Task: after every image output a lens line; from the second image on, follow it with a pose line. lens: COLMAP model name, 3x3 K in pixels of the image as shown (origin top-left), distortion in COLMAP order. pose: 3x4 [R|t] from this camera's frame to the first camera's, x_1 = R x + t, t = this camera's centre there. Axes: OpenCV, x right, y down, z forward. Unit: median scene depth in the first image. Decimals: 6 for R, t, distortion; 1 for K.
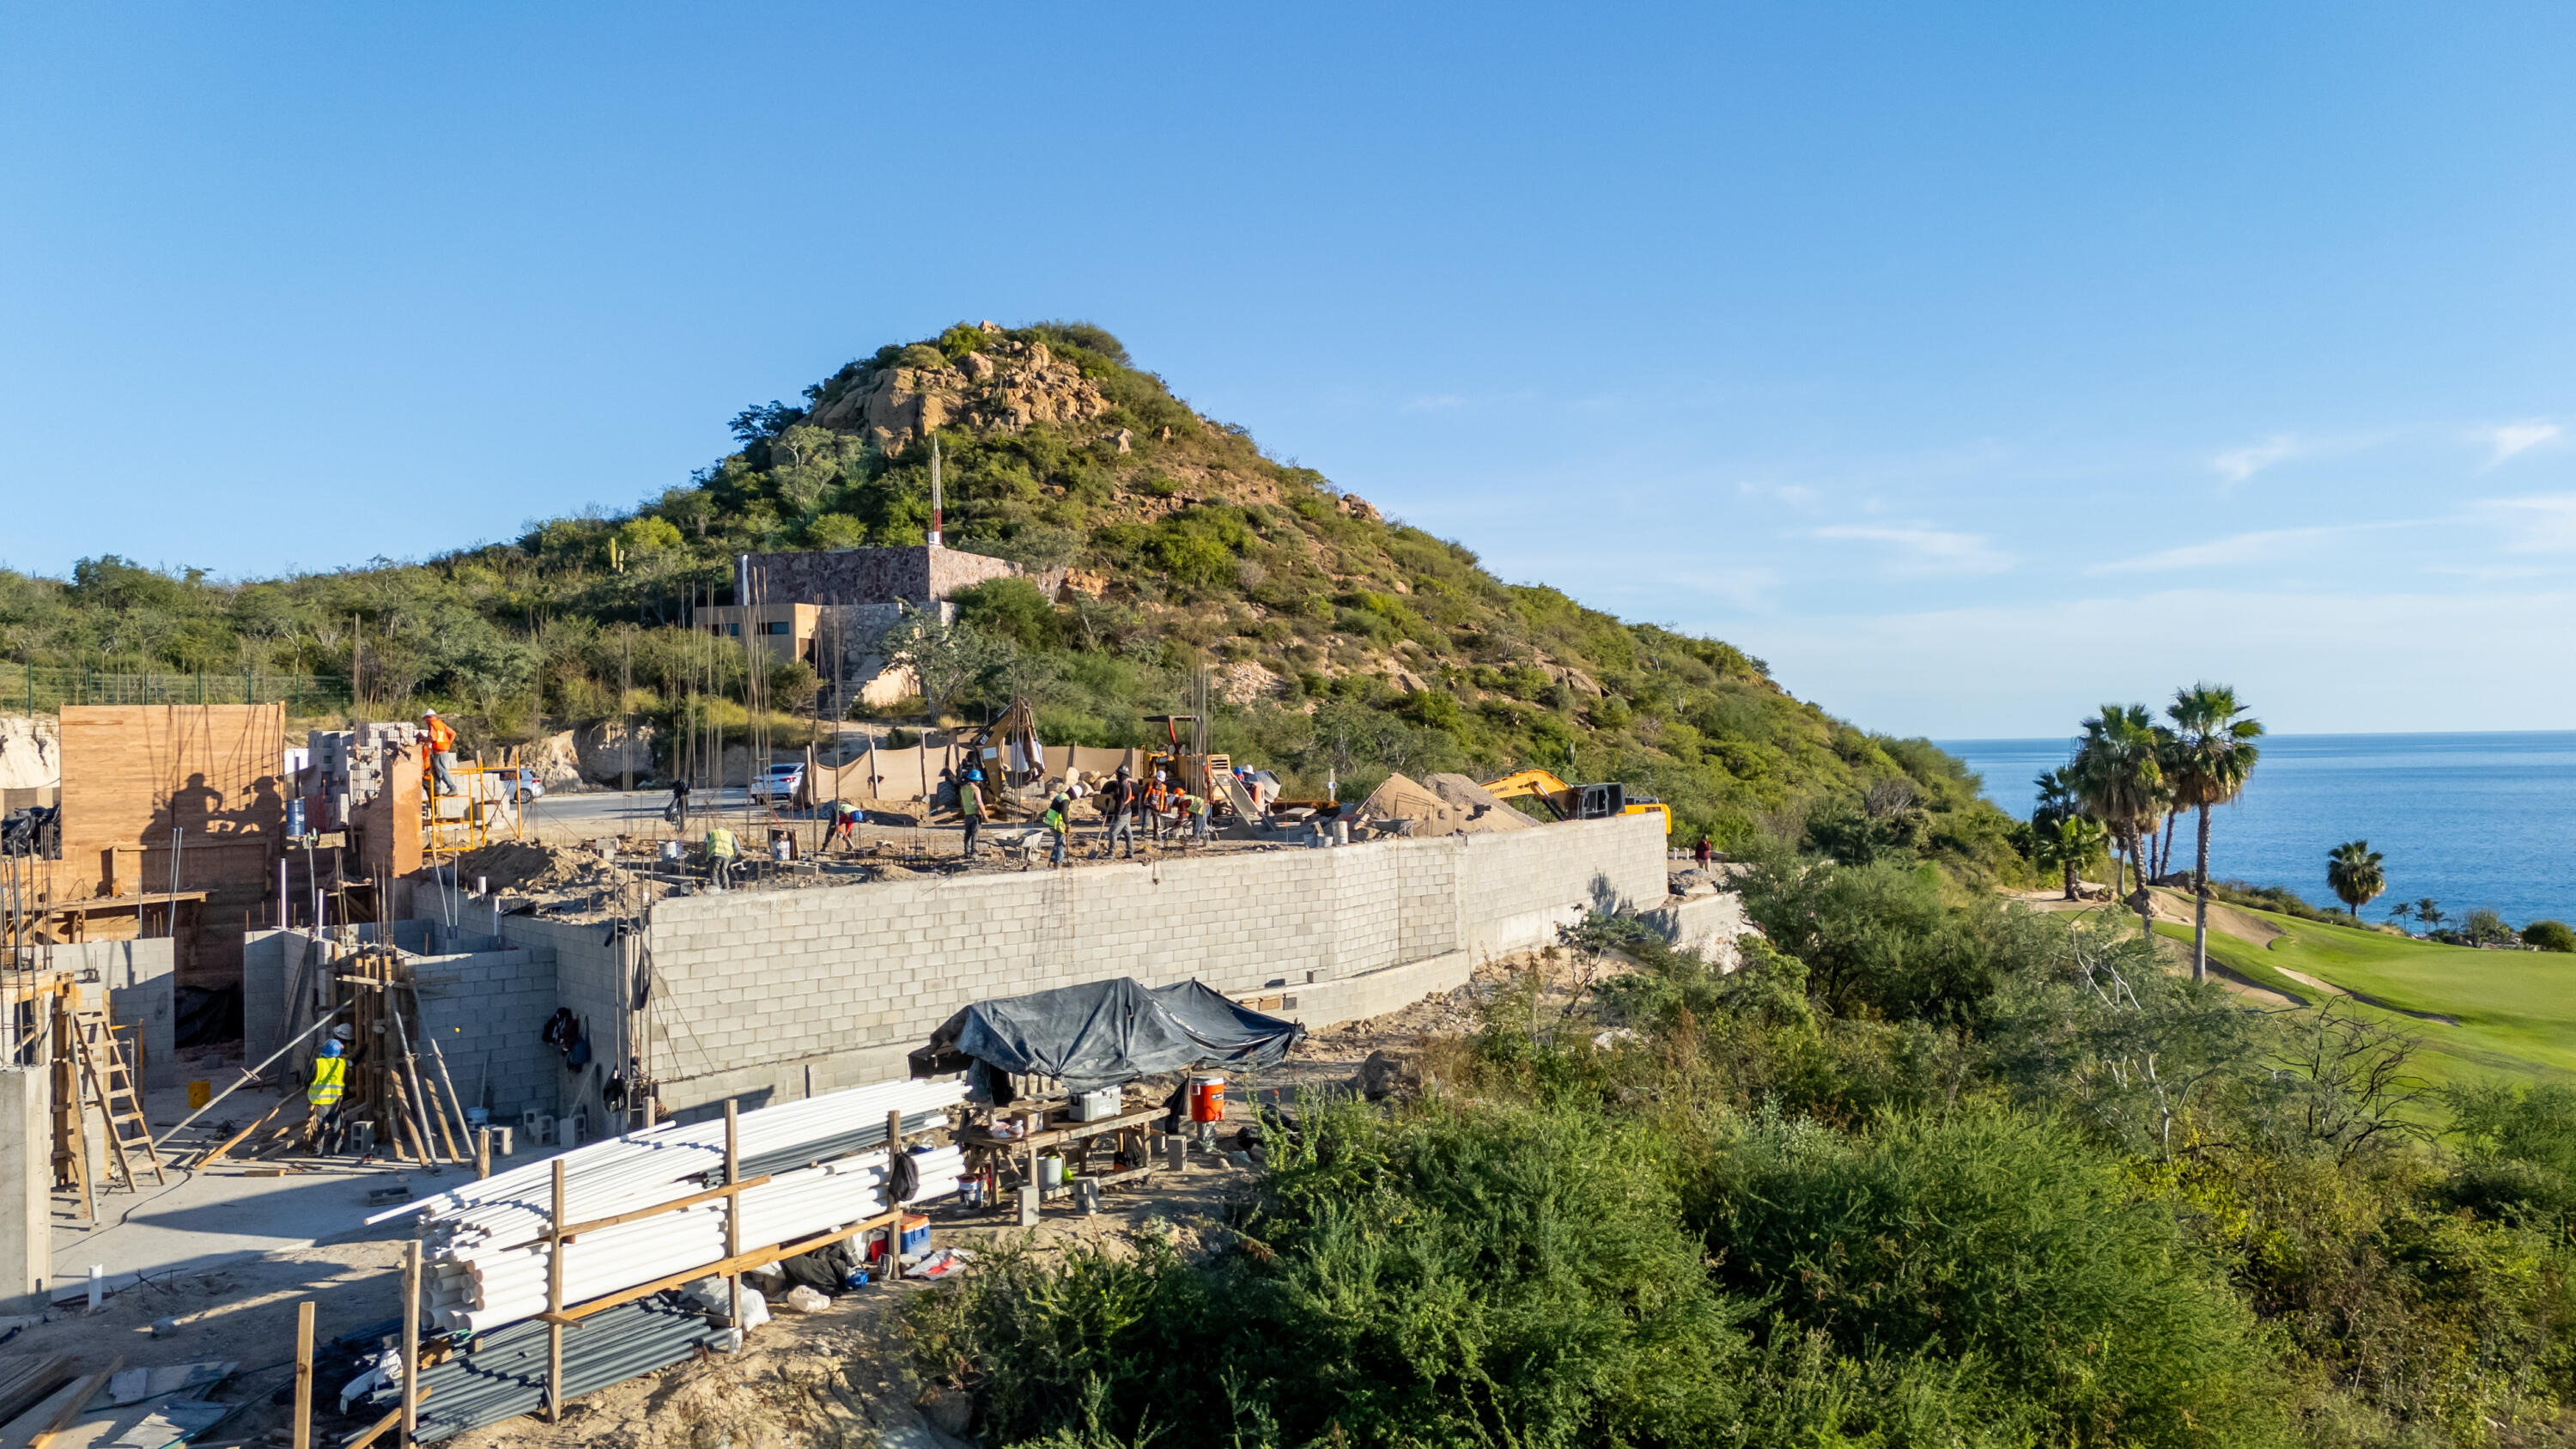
lens RADIAL K [[1947.6, 0, 1286.4], [0, 1947.6, 719.8], [0, 0, 1]] dist [0.083990, -0.077539]
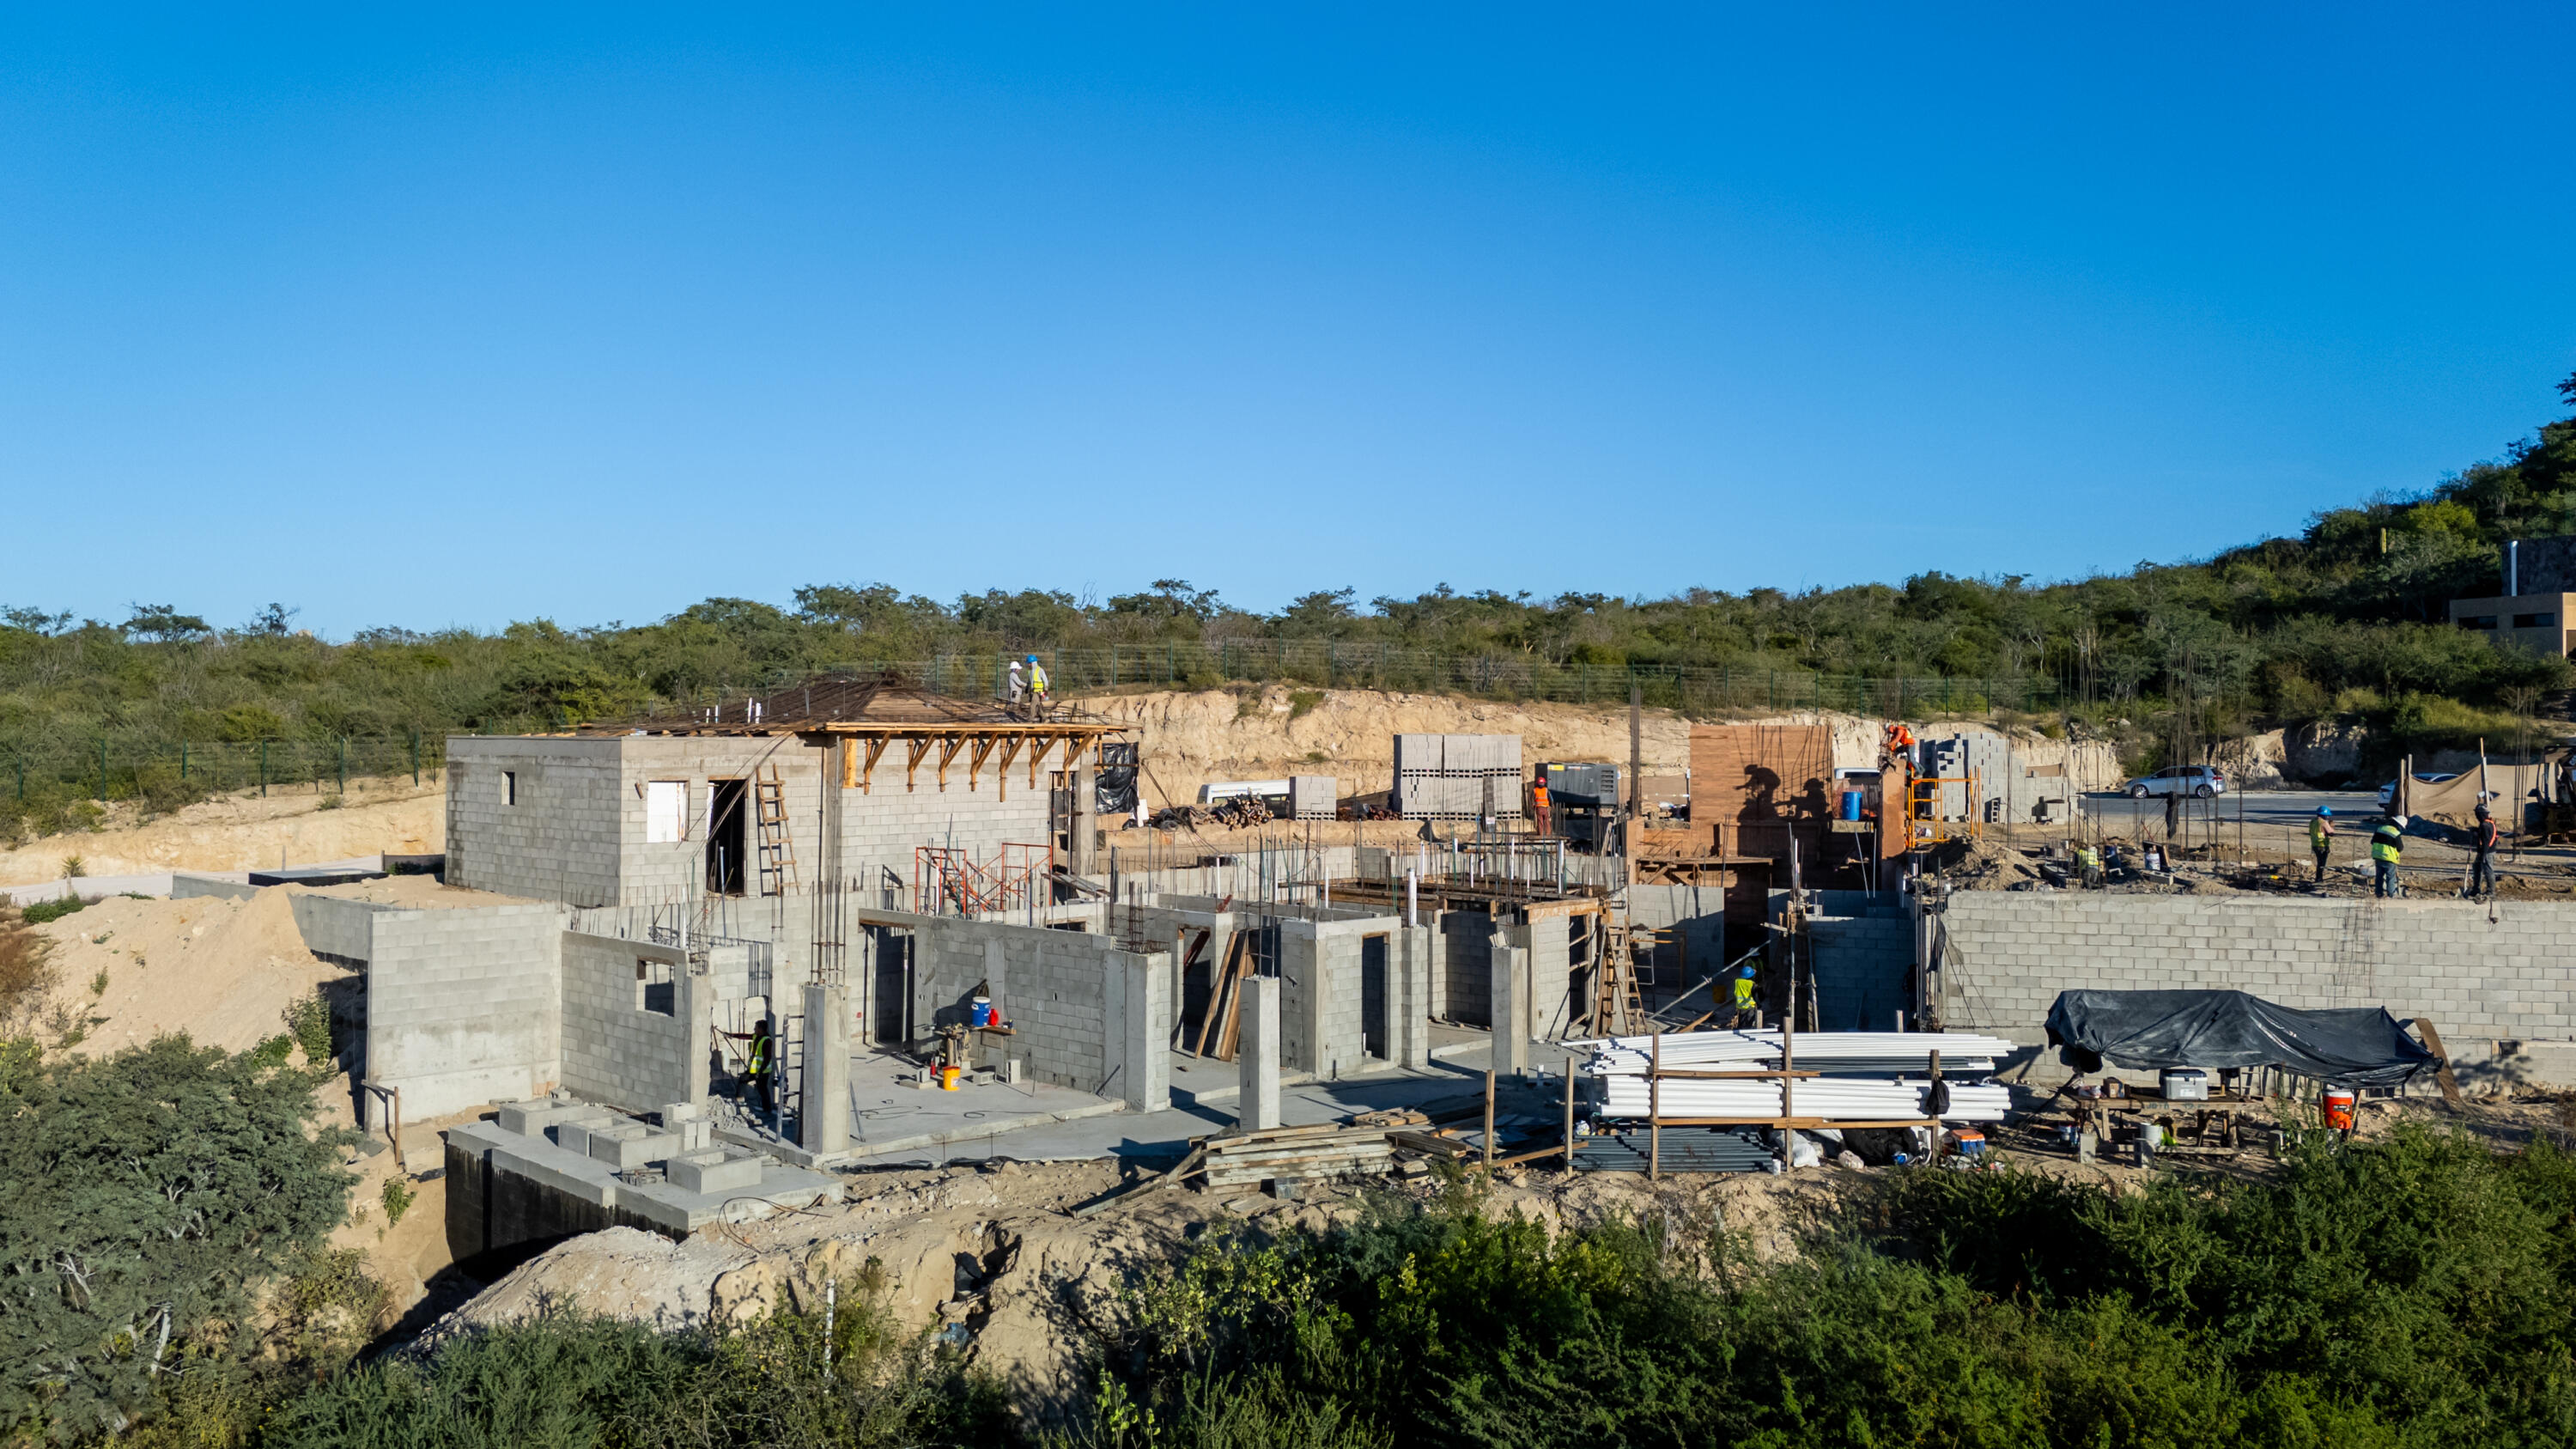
lens RADIAL K [[1956.7, 0, 1259.3], [0, 1956.7, 708.3], [0, 0, 1]] dist [0.101211, -0.117086]
pose [[0.604449, 0.012568, -0.796545, 0.349473], [-0.006166, 0.999919, 0.011098, -0.033228], [0.796620, -0.001797, 0.604478, -0.140005]]
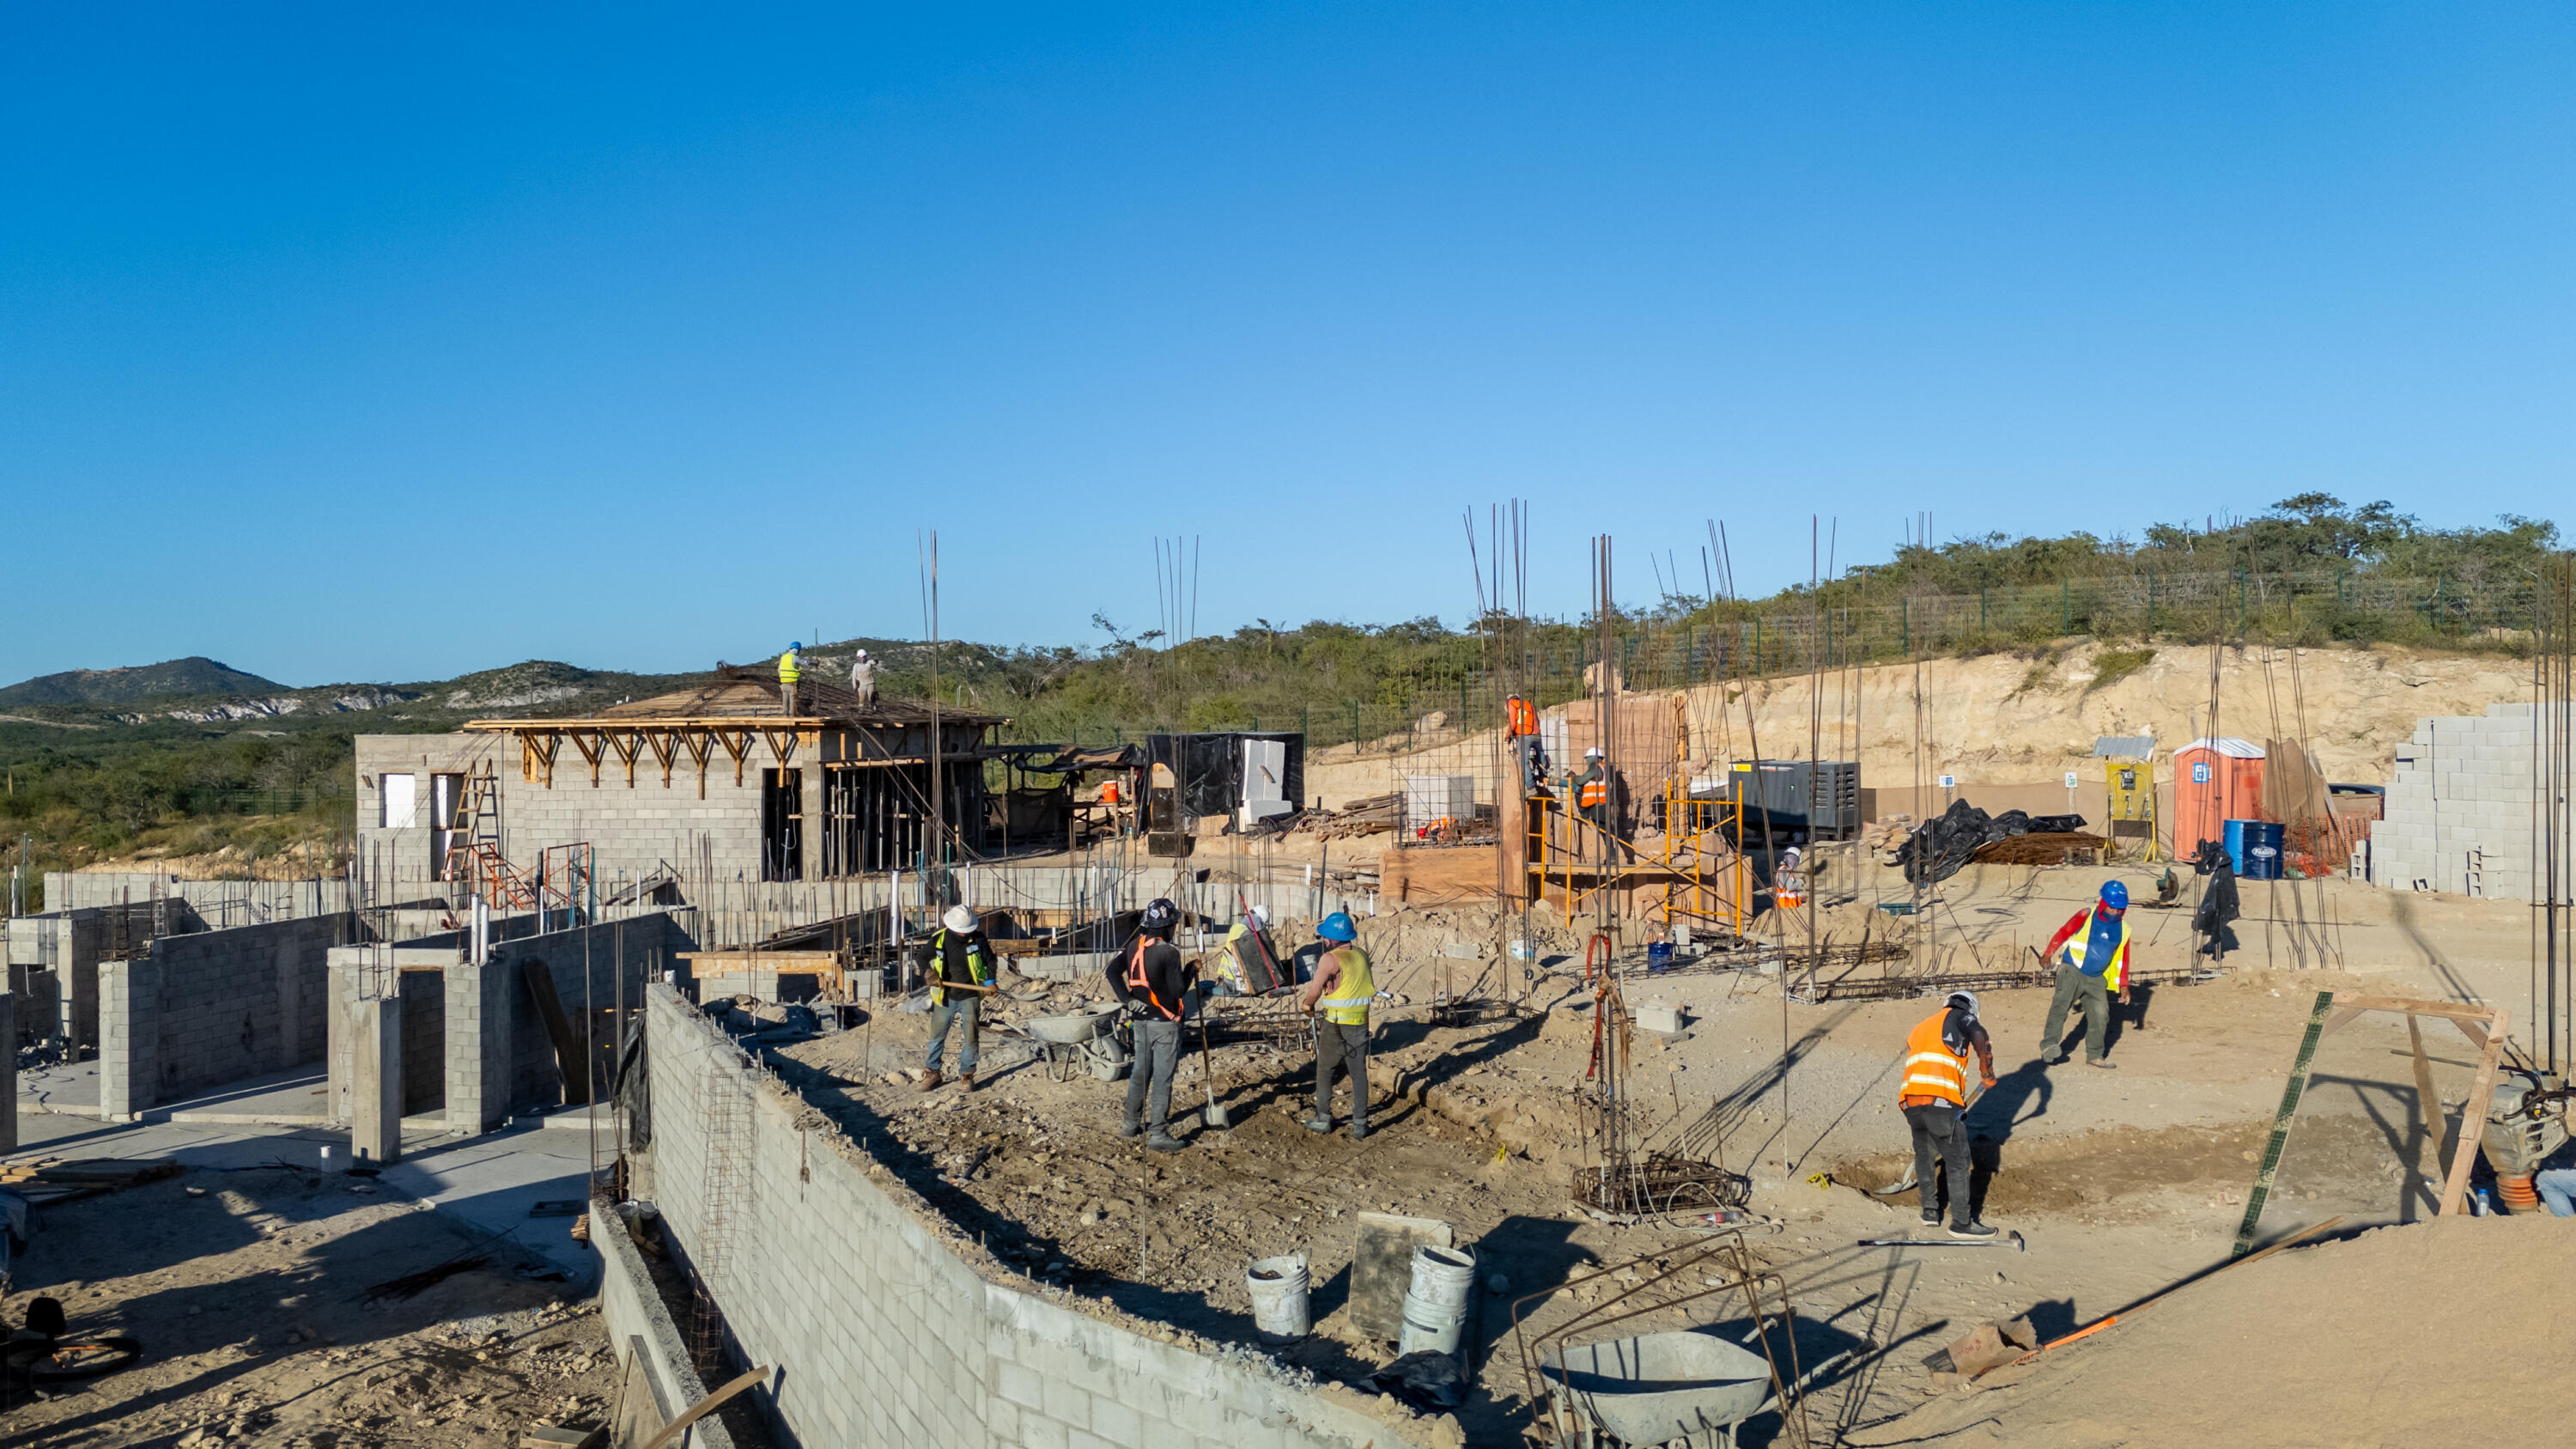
lens RADIAL K [[1957.1, 0, 1327.3], [0, 1957.1, 681.8], [0, 0, 1]] dist [0.119237, -0.171525]
pose [[-0.316916, 0.006542, -0.948431, 0.276467], [0.028273, 0.999597, -0.002553, -0.017110], [0.948032, -0.027625, -0.316973, 1.159602]]
